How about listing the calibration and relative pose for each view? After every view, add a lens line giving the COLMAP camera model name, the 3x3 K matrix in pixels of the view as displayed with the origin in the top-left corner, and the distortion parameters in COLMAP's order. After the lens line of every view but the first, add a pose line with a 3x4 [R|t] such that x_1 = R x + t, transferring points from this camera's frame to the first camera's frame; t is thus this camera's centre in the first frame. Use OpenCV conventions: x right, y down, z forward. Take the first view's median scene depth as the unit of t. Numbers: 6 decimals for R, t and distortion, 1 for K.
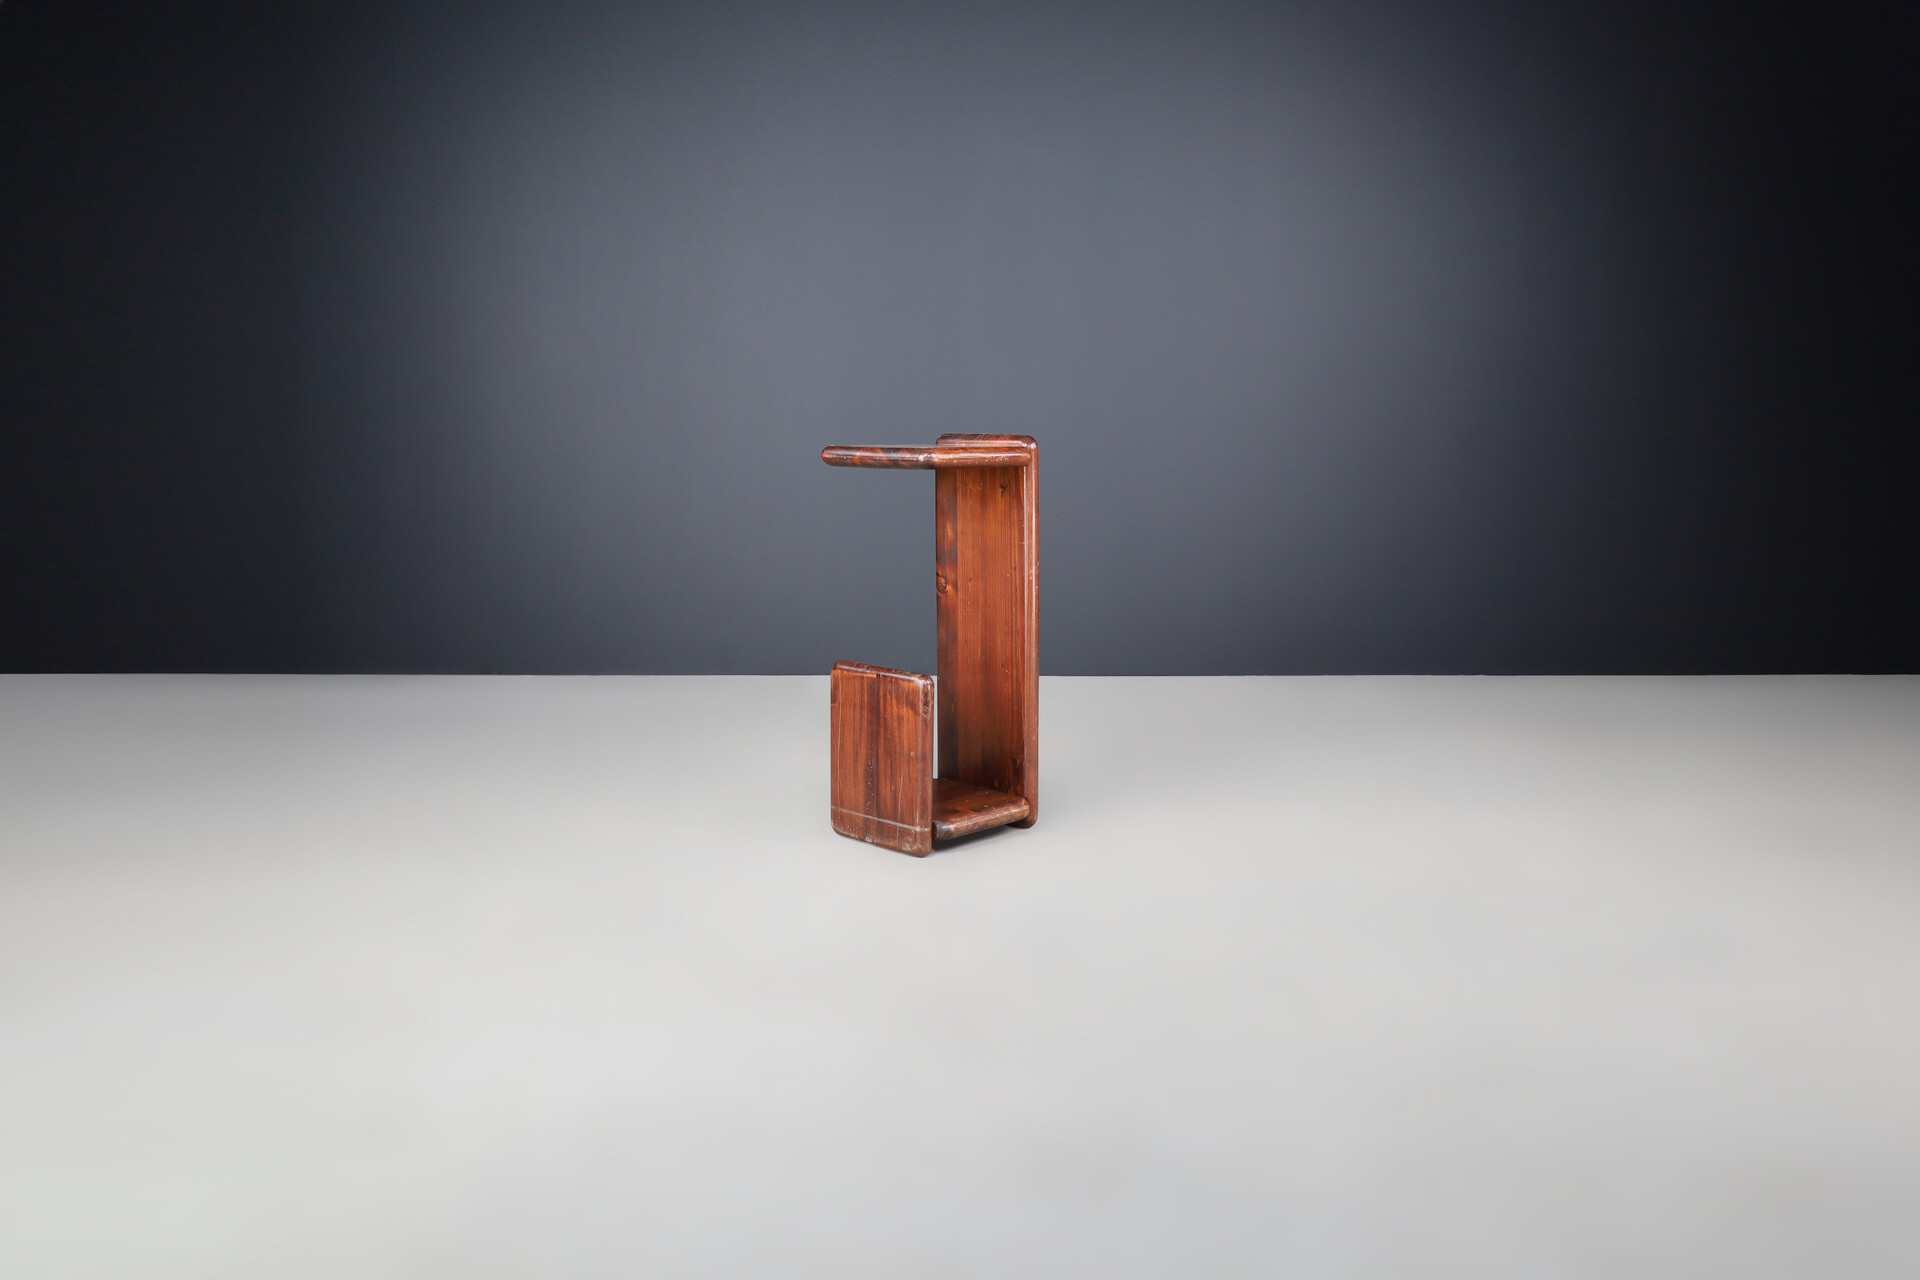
lens RADIAL K [[1678.5, 0, 960.0], [0, 1678.5, 640.0], [0, 0, 1]] dist [0.007473, -0.000808]
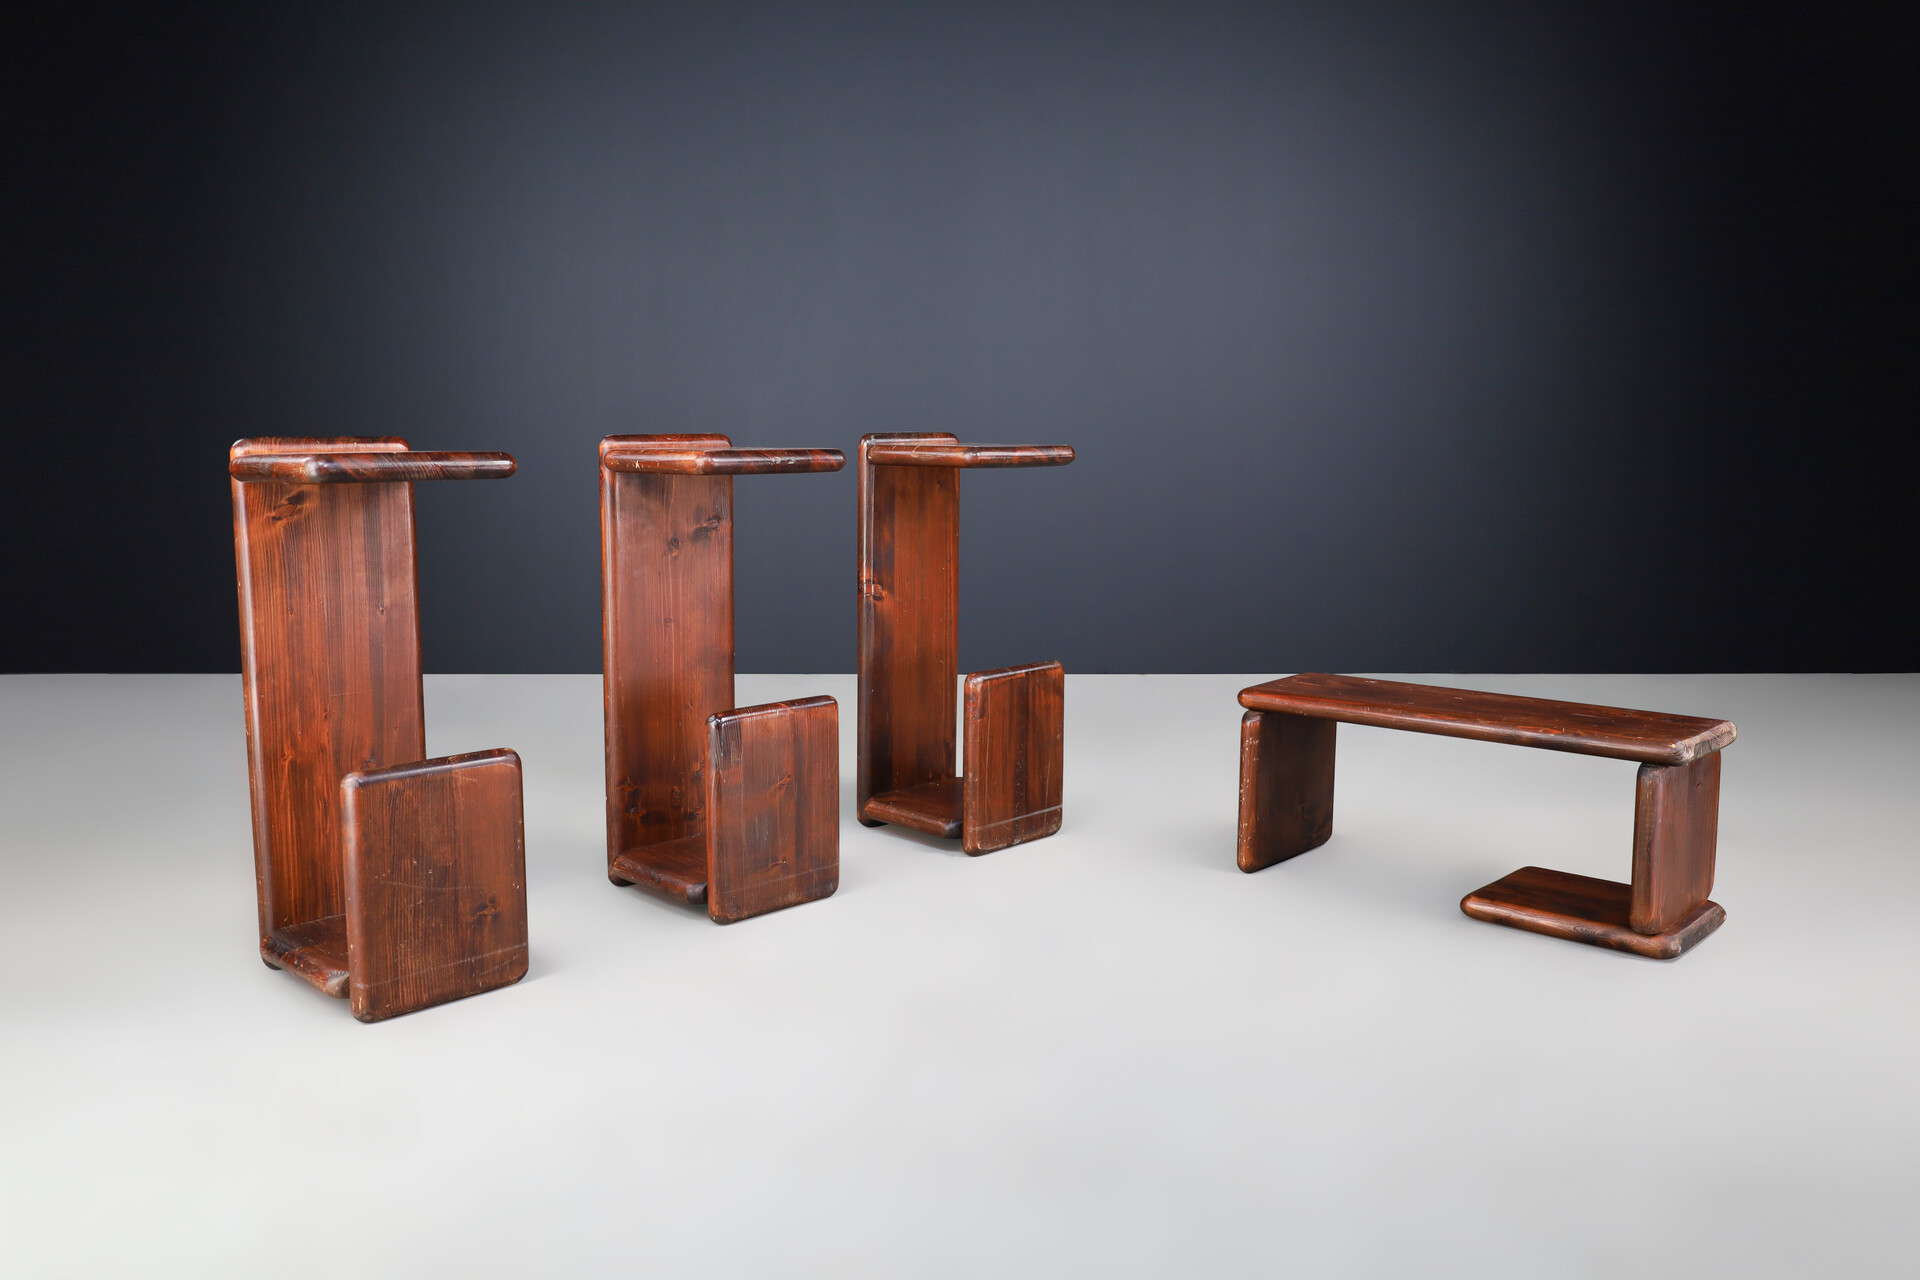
lens RADIAL K [[1743.2, 0, 906.5], [0, 1743.2, 636.0], [0, 0, 1]] dist [-0.003966, 0.000737]
pose [[-0.026114, -0.133692, 0.990679, -1.053705], [0.131884, 0.981894, 0.135983, -0.148652], [-0.990921, 0.134205, -0.008009, 1.051719]]
